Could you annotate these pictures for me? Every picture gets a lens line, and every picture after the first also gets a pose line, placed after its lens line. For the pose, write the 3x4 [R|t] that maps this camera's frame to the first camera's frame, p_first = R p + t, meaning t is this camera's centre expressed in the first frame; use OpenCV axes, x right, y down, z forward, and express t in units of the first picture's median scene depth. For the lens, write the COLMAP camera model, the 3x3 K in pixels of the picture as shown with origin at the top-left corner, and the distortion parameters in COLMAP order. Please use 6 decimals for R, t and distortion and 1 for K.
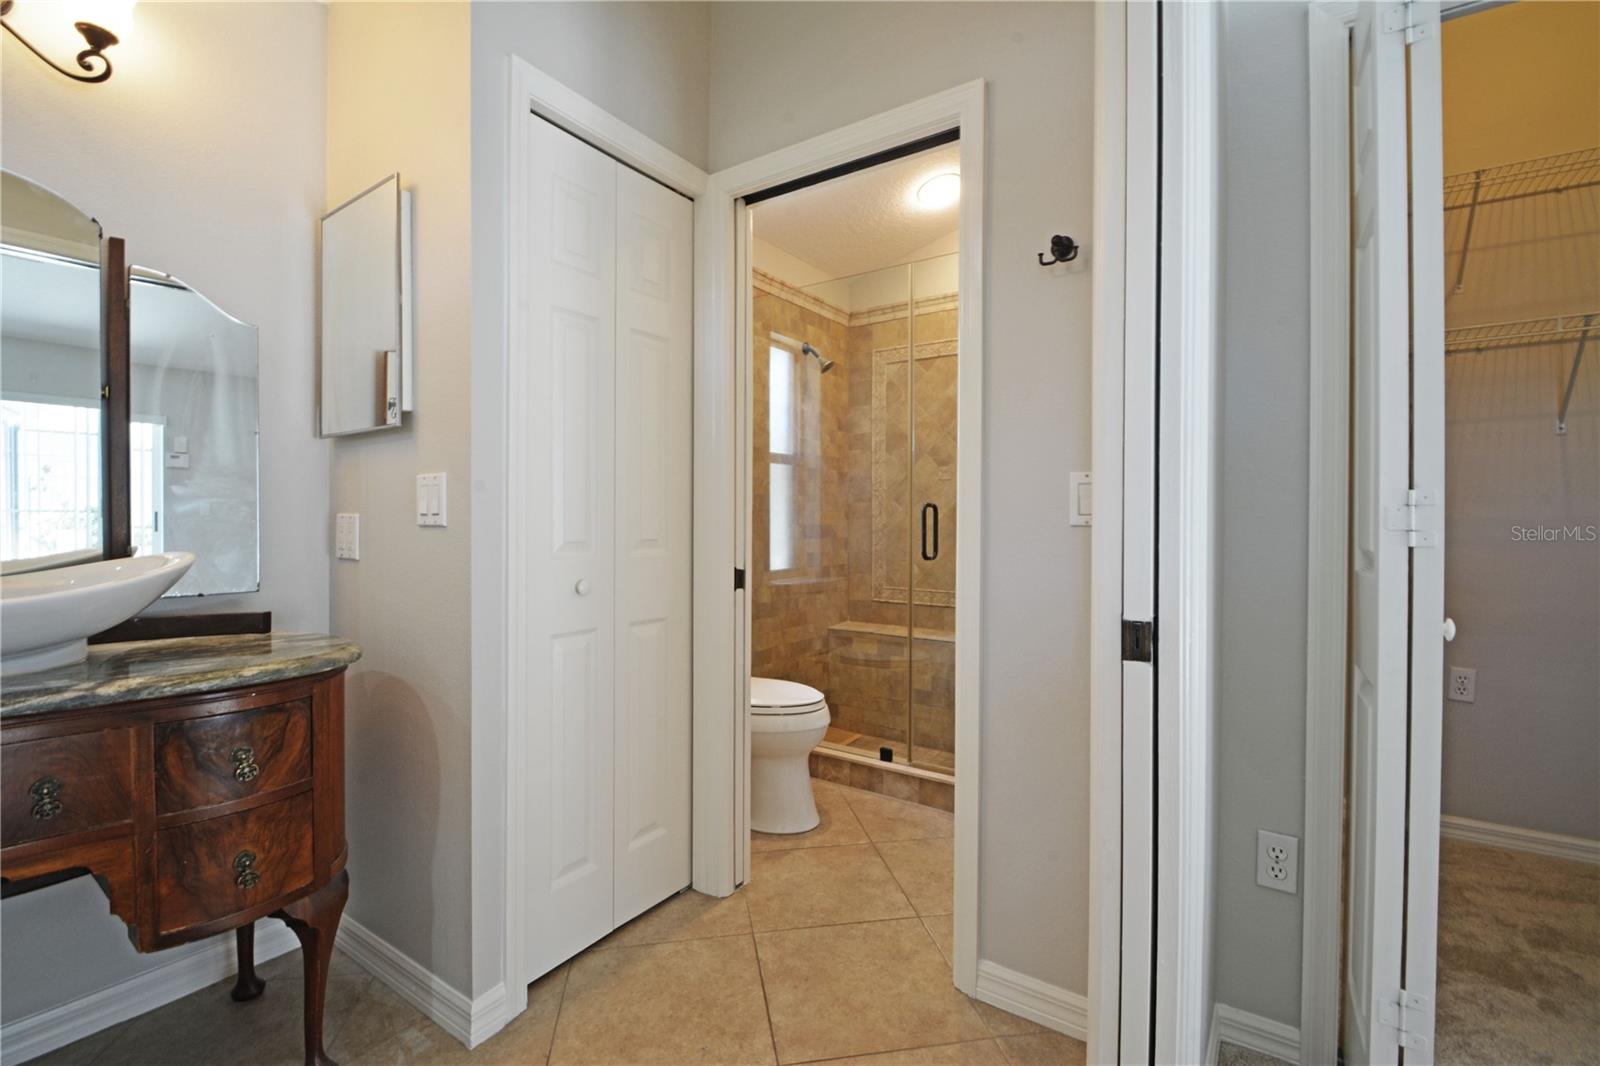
lens RADIAL K [[702.2, 0, 791.1], [0, 702.2, 532.4], [0, 0, 1]] dist [0.008075, -0.013188]
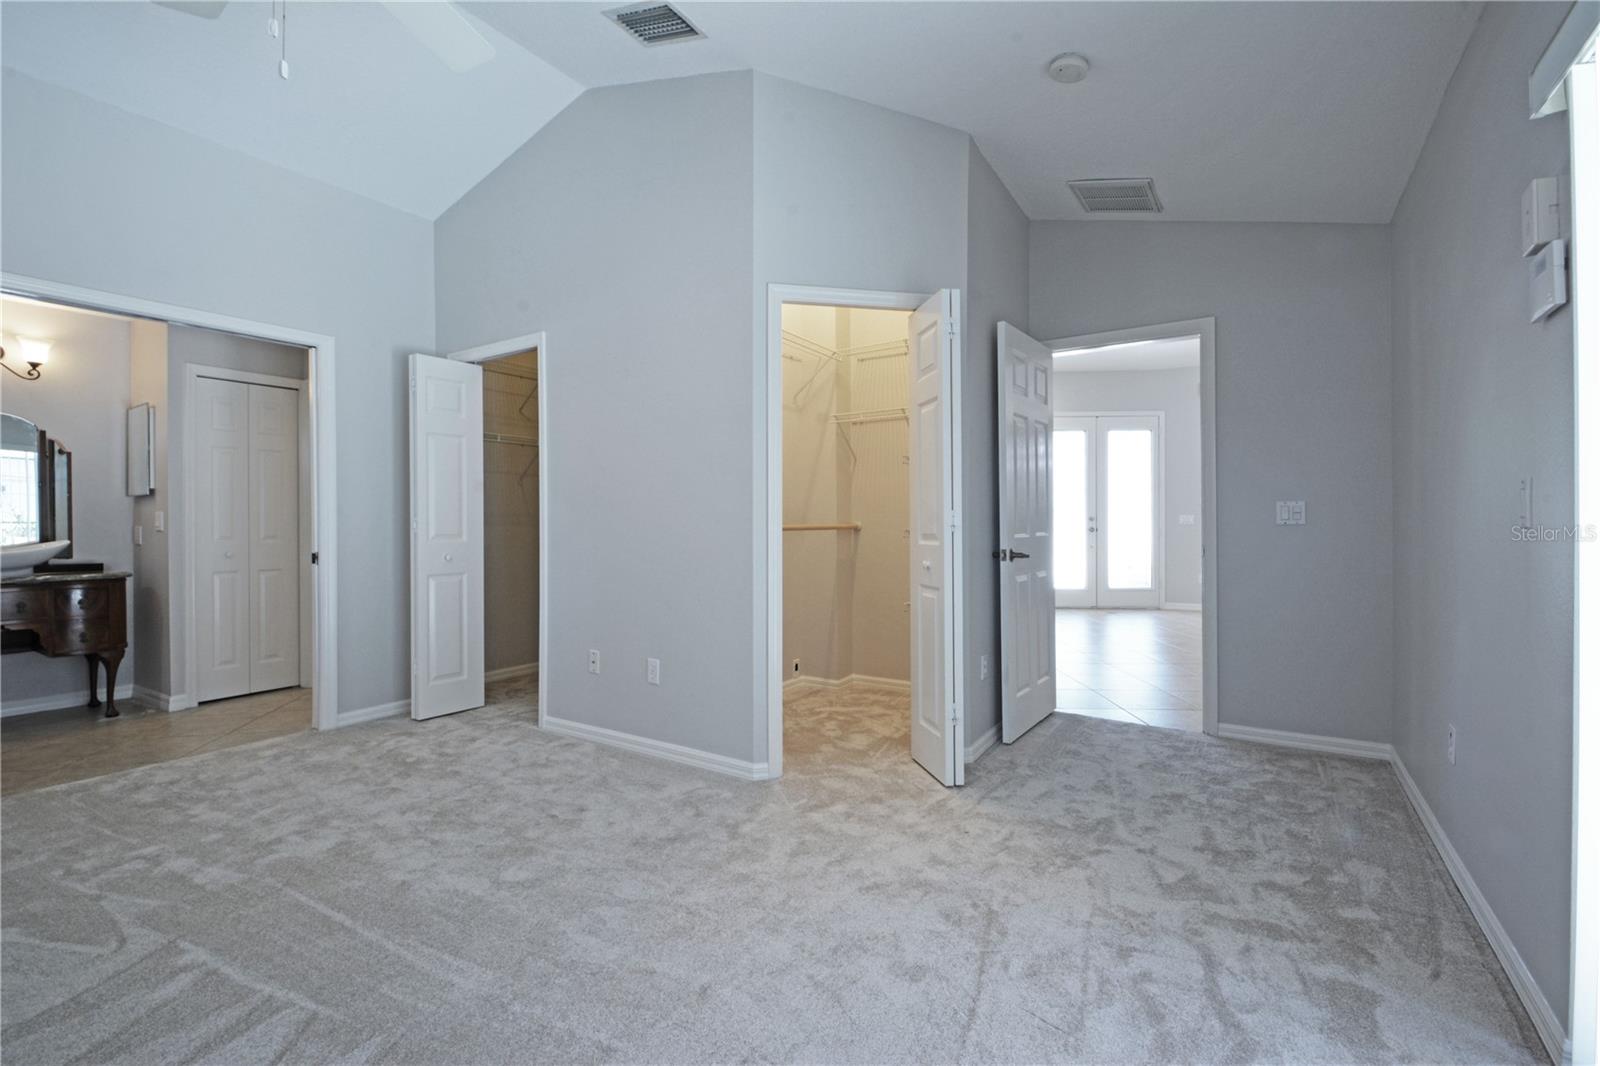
lens RADIAL K [[702.2, 0, 786.6], [0, 702.2, 526.3], [0, 0, 1]] dist [0.008075, -0.013188]
pose [[0.999227, -0.005104, 0.038984, 1.895793], [0.005204, 0.999983, -0.002473, -0.009153], [-0.038970, 0.002673, 0.999237, -1.901292]]
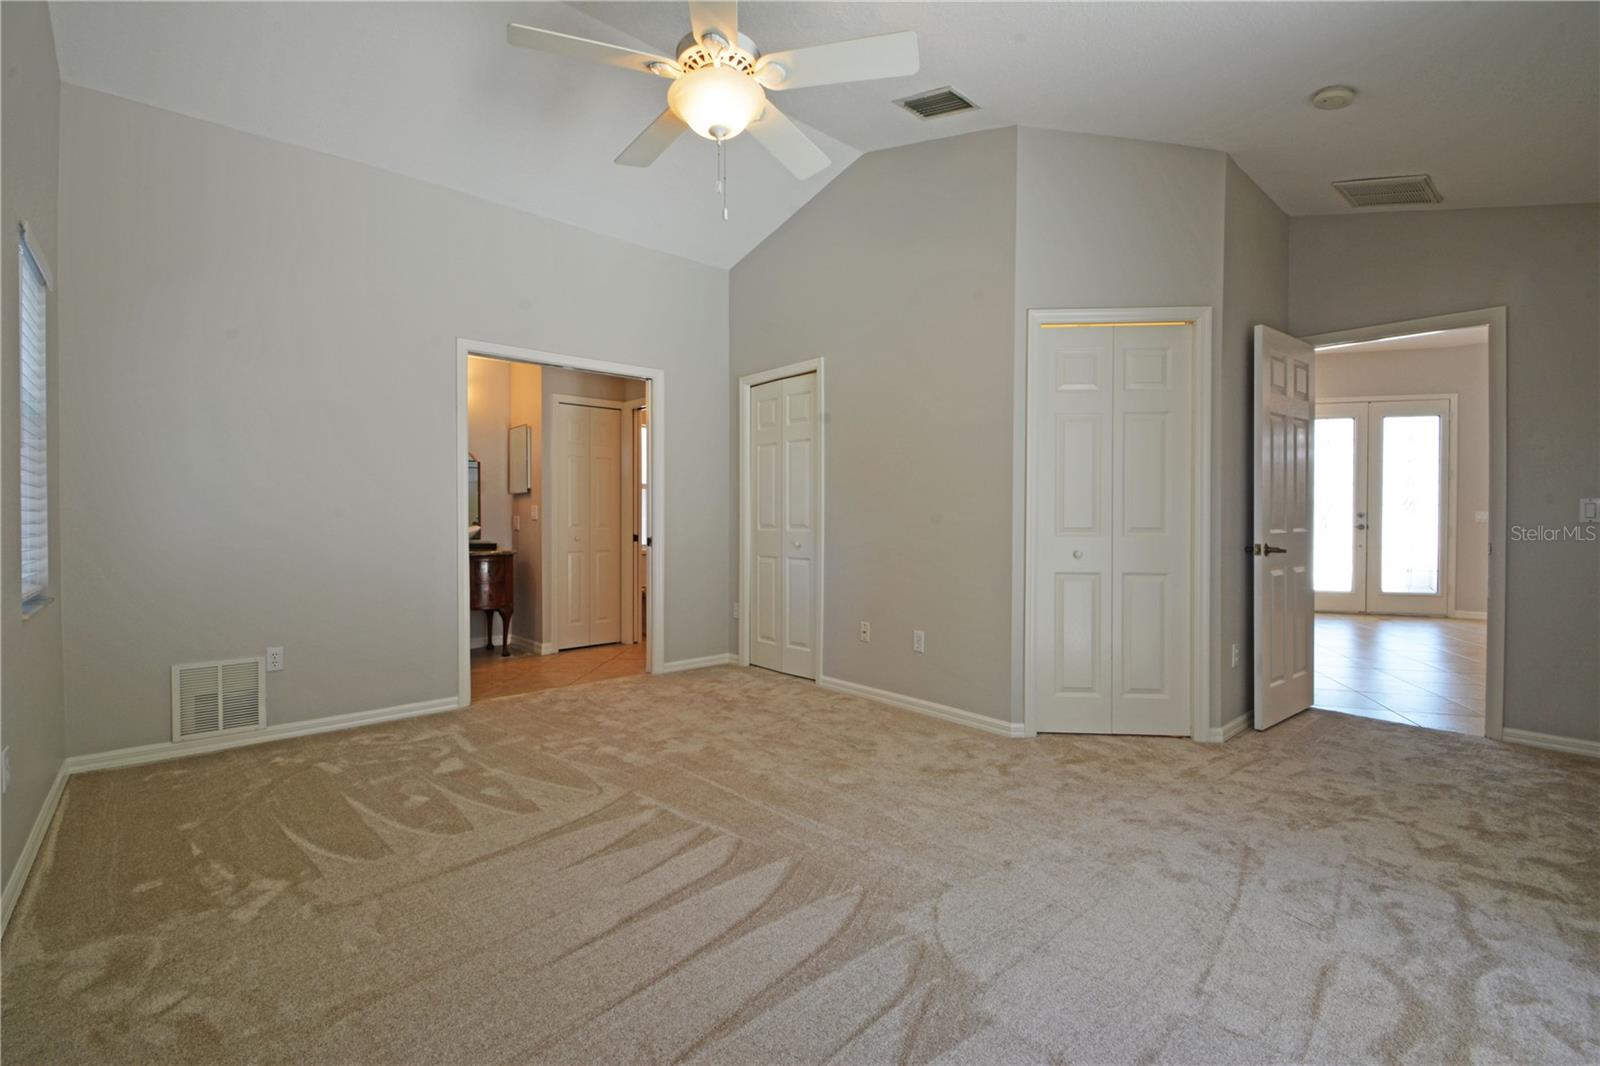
lens RADIAL K [[702.2, 0, 786.2], [0, 702.2, 526.5], [0, 0, 1]] dist [0.008075, -0.013188]
pose [[0.971311, 0.005552, -0.237747, 1.701491], [-0.004019, 0.999968, 0.006935, -0.007137], [0.237777, -0.005780, 0.971302, -2.342963]]
